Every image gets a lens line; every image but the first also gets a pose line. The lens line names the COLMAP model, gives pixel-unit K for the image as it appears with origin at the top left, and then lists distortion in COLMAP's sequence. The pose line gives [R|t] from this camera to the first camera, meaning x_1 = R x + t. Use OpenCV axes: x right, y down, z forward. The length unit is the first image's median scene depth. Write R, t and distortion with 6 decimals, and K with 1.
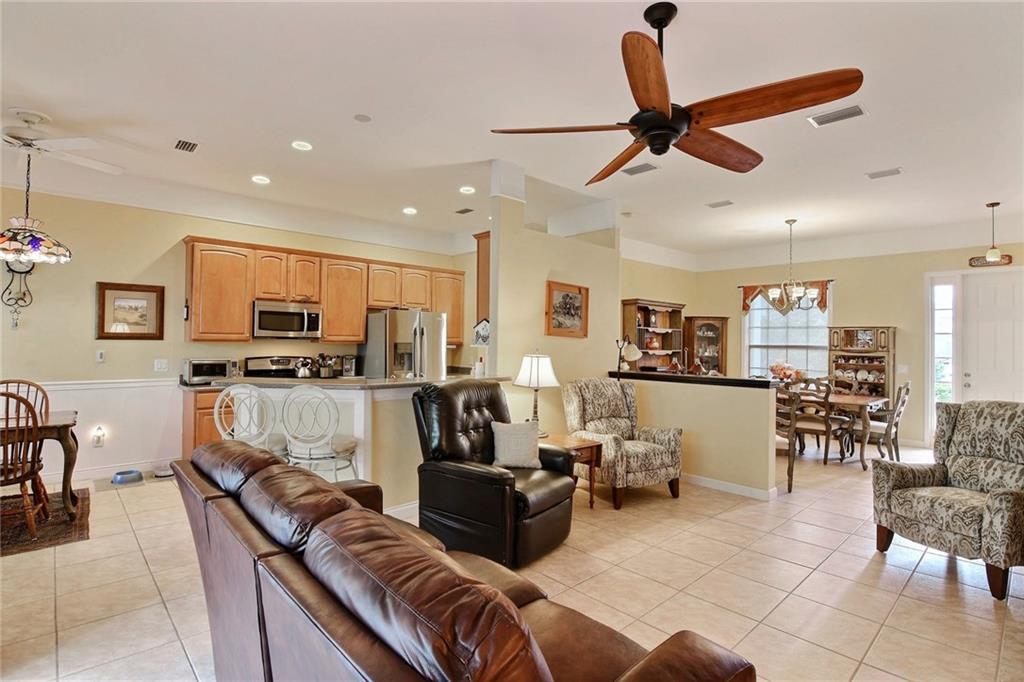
lens RADIAL K [[495.3, 0, 510.3], [0, 495.3, 337.2], [0, 0, 1]] dist [-0.001868, -0.013608]
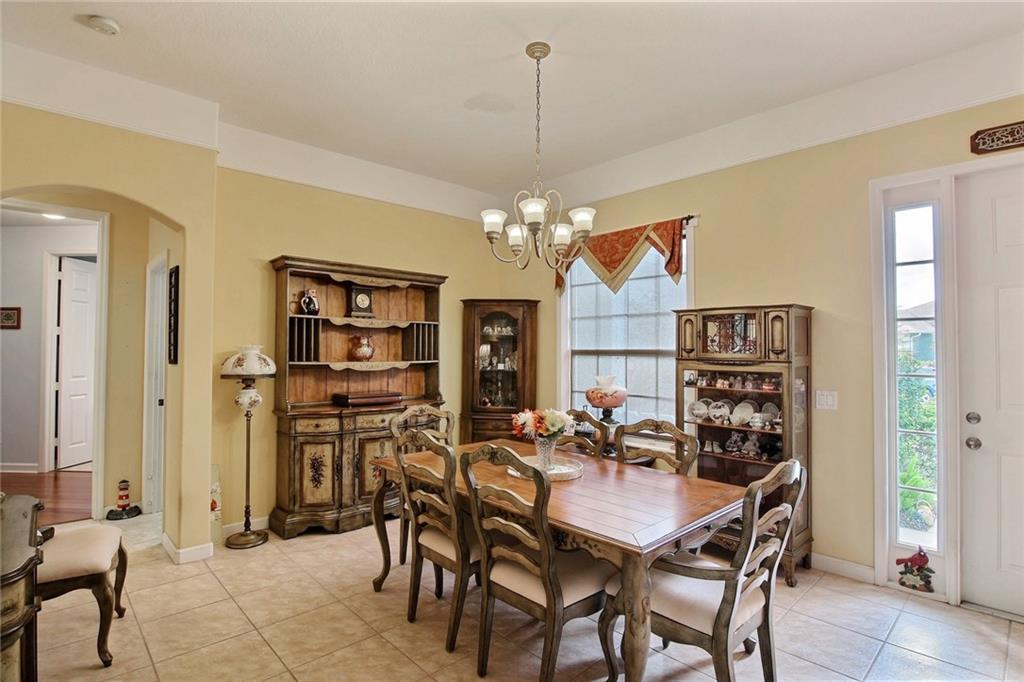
lens RADIAL K [[495.3, 0, 510.3], [0, 495.3, 337.2], [0, 0, 1]] dist [-0.001868, -0.013608]
pose [[0.999921, -0.009029, 0.008755, 0.560996], [0.009143, 0.999873, -0.013084, 0.011408], [-0.008636, 0.013163, 0.999876, 0.612633]]
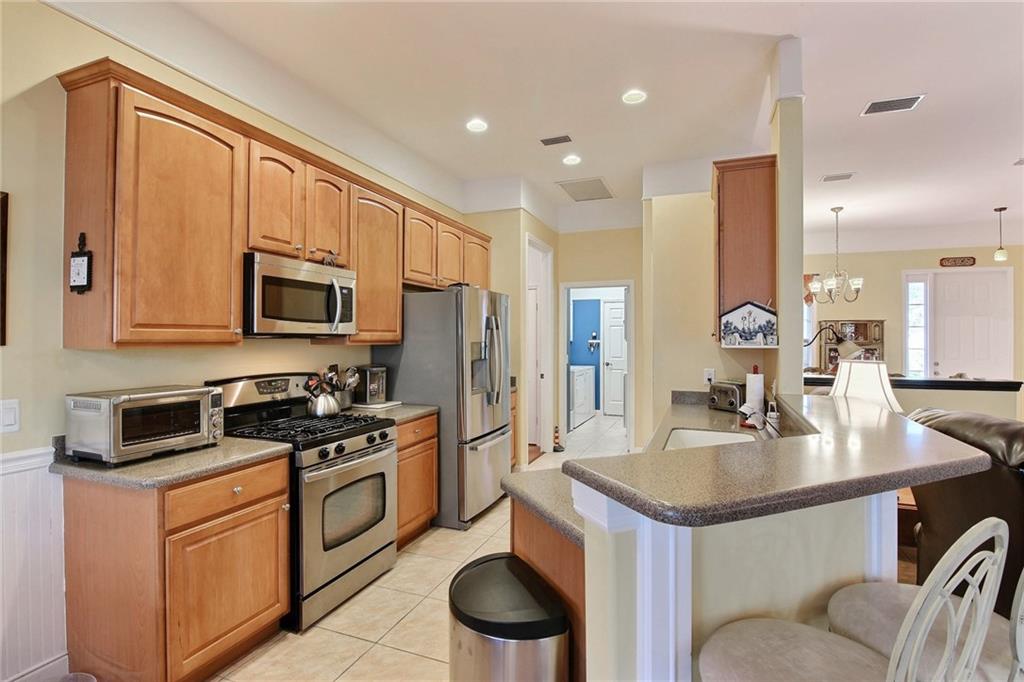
lens RADIAL K [[495.3, 0, 510.3], [0, 495.3, 337.2], [0, 0, 1]] dist [-0.001868, -0.013608]
pose [[0.902187, -0.009788, 0.431234, -0.427421], [0.005354, 0.999920, 0.011493, -0.001912], [-0.431312, -0.008060, 0.902167, 0.430182]]
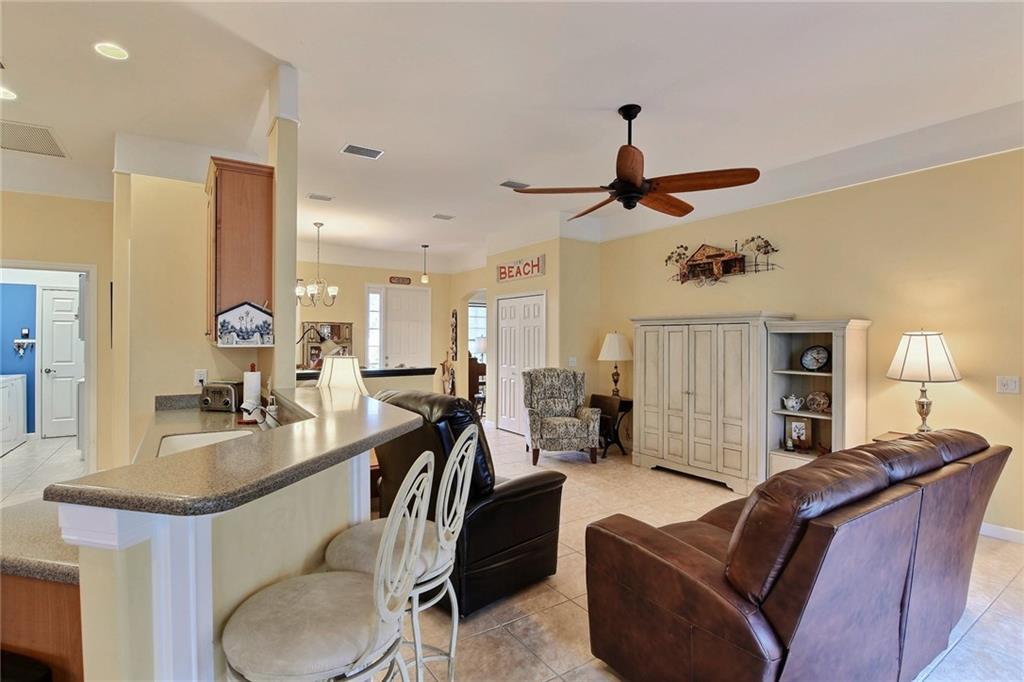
lens RADIAL K [[495.3, 0, 510.3], [0, 495.3, 337.2], [0, 0, 1]] dist [-0.001868, -0.013608]
pose [[0.162122, -0.008378, 0.986735, -0.454569], [-0.010513, 0.999893, 0.010217, -0.002314], [-0.986715, -0.012030, 0.162016, 0.423407]]
